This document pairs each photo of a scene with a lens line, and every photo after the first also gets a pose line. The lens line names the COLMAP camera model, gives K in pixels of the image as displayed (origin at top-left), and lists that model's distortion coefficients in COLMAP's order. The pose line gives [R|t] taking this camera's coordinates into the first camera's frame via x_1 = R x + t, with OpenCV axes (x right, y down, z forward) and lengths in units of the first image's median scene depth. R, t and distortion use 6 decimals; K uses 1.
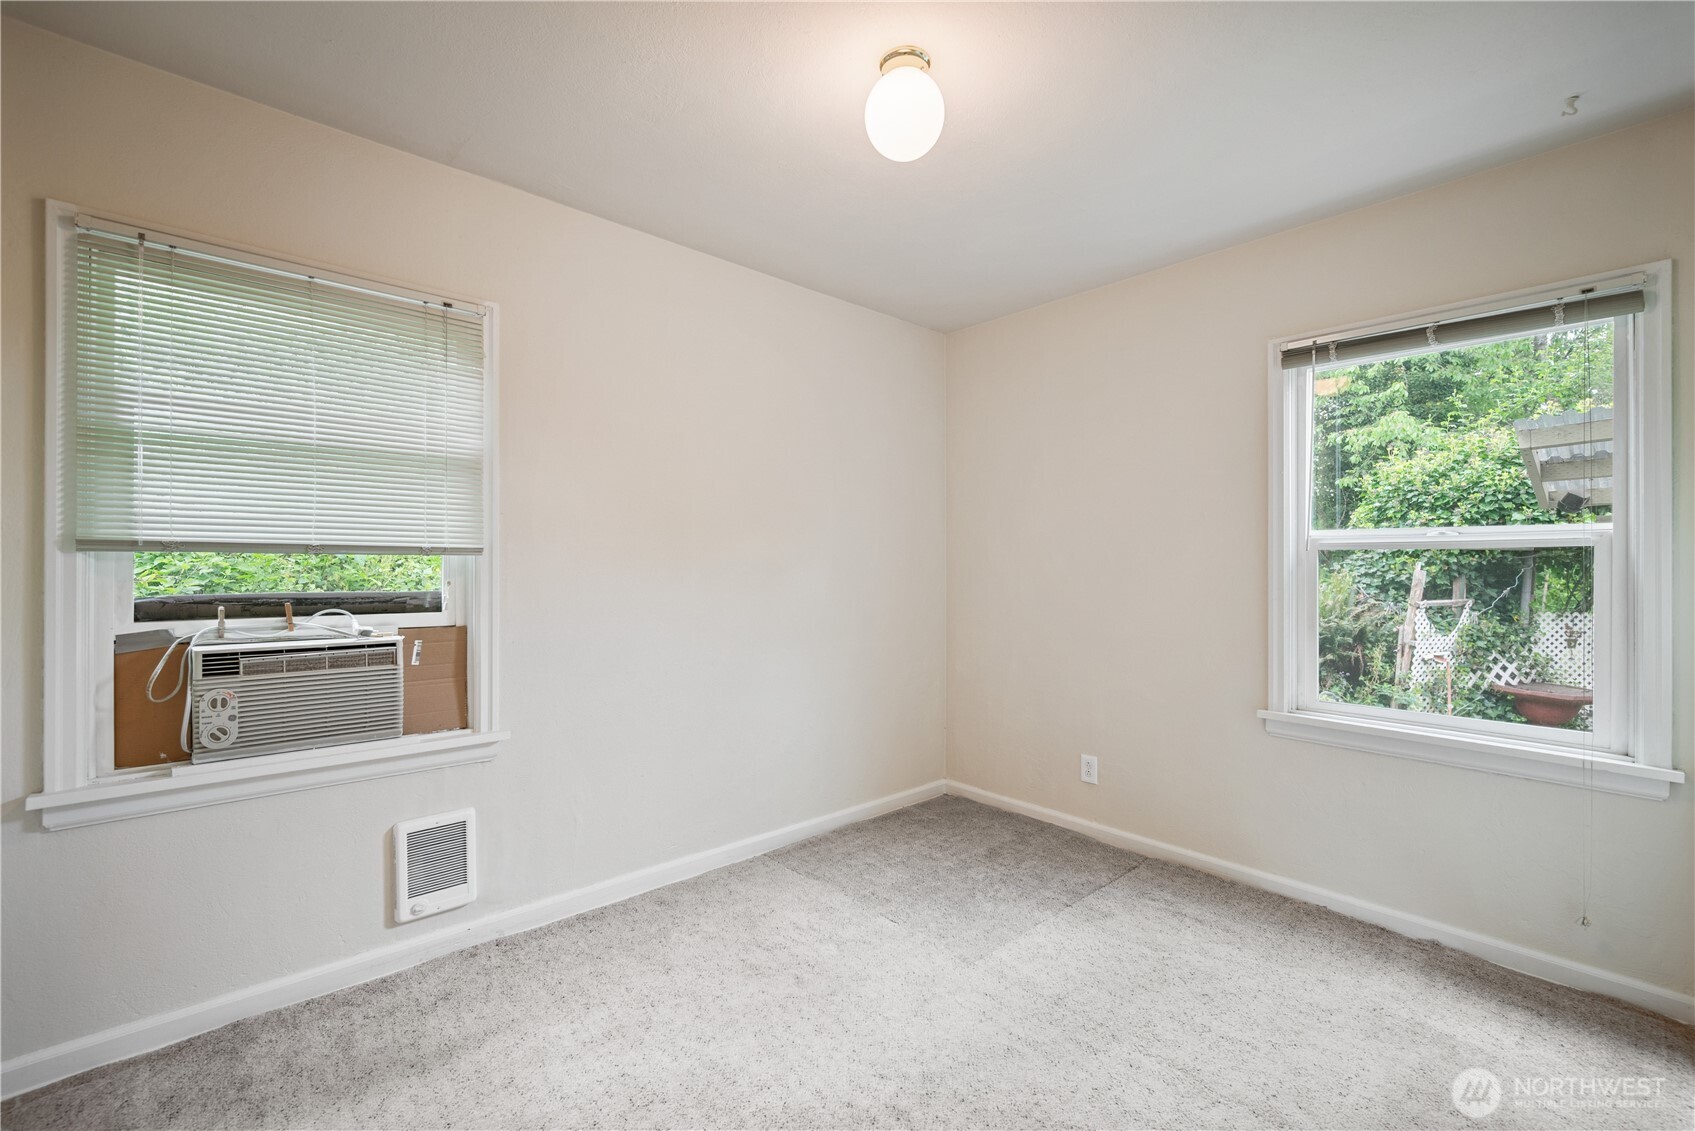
lens RADIAL K [[730.6, 0, 847.5], [0, 730.6, 565.5], [0, 0, 1]] dist [0.000974, 0.000030]
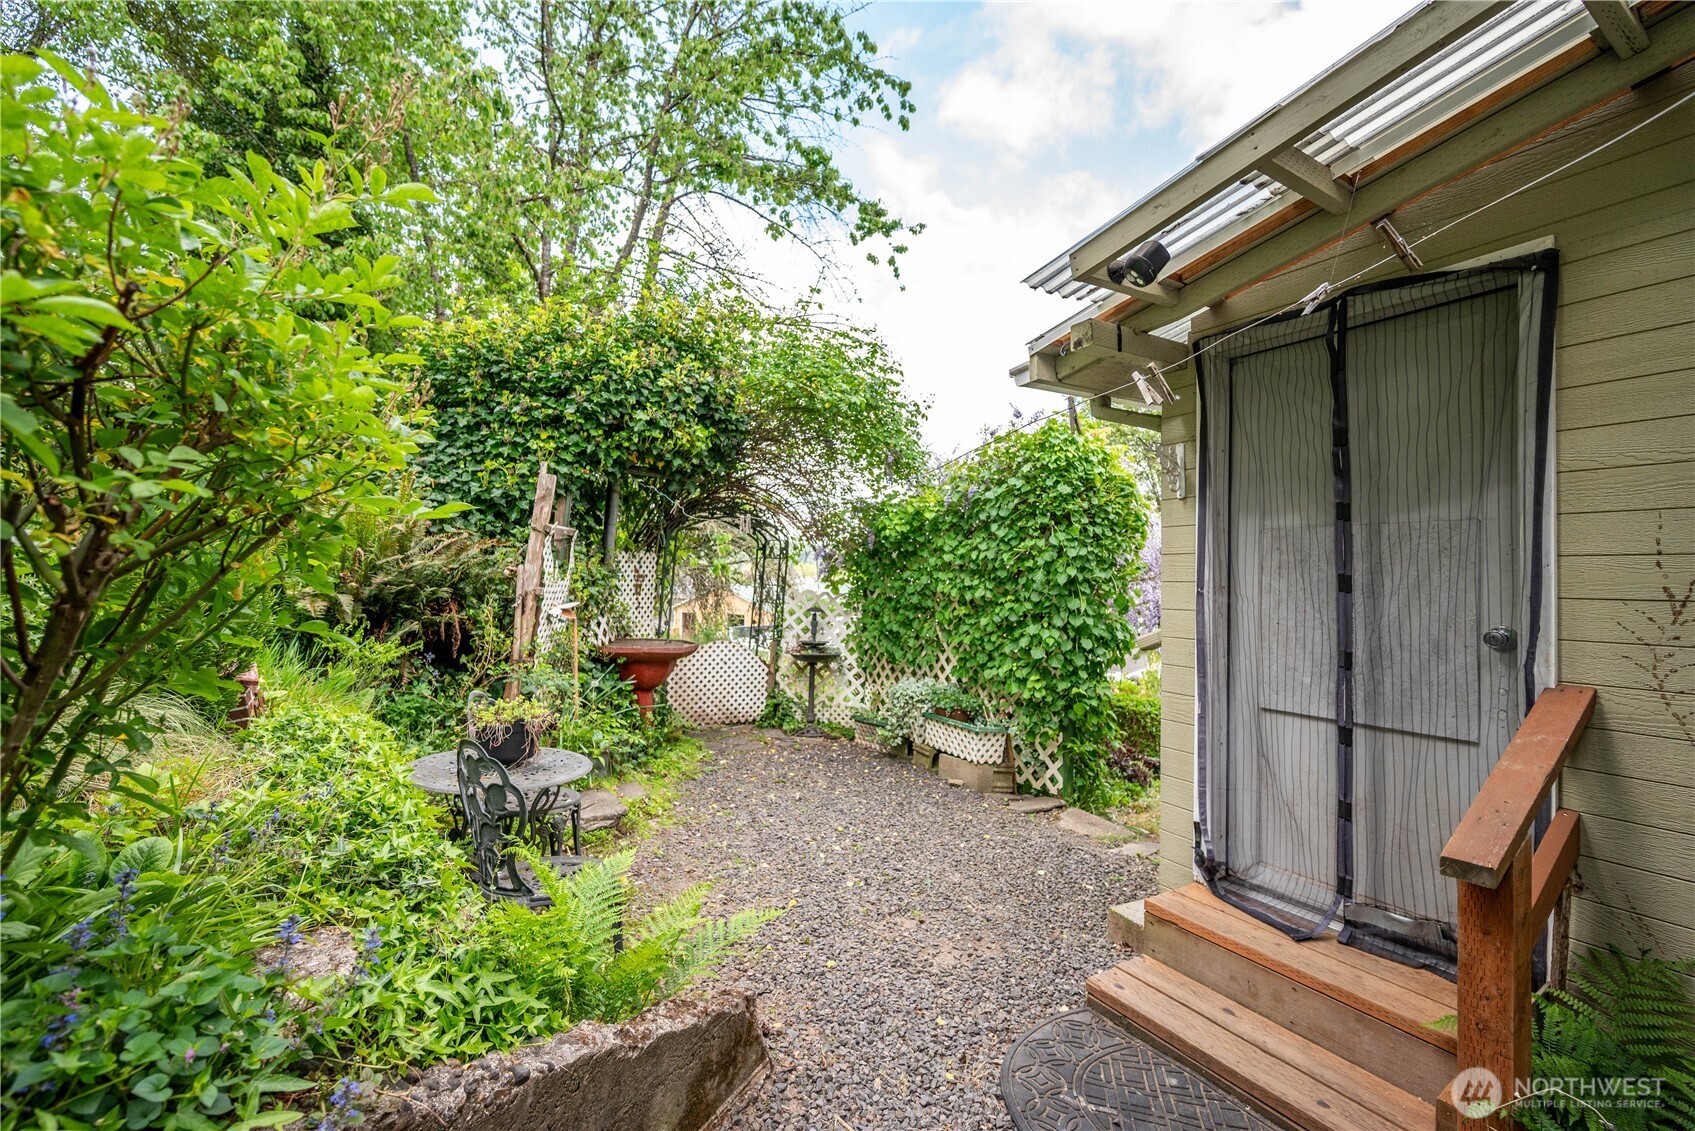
lens RADIAL K [[730.6, 0, 847.5], [0, 730.6, 565.5], [0, 0, 1]] dist [0.000974, 0.000030]
pose [[0.219079, 0.013956, 0.975607, 0.231174], [-0.006482, 0.999896, -0.012848, 0.088266], [-0.975686, -0.003509, 0.219146, 0.599735]]
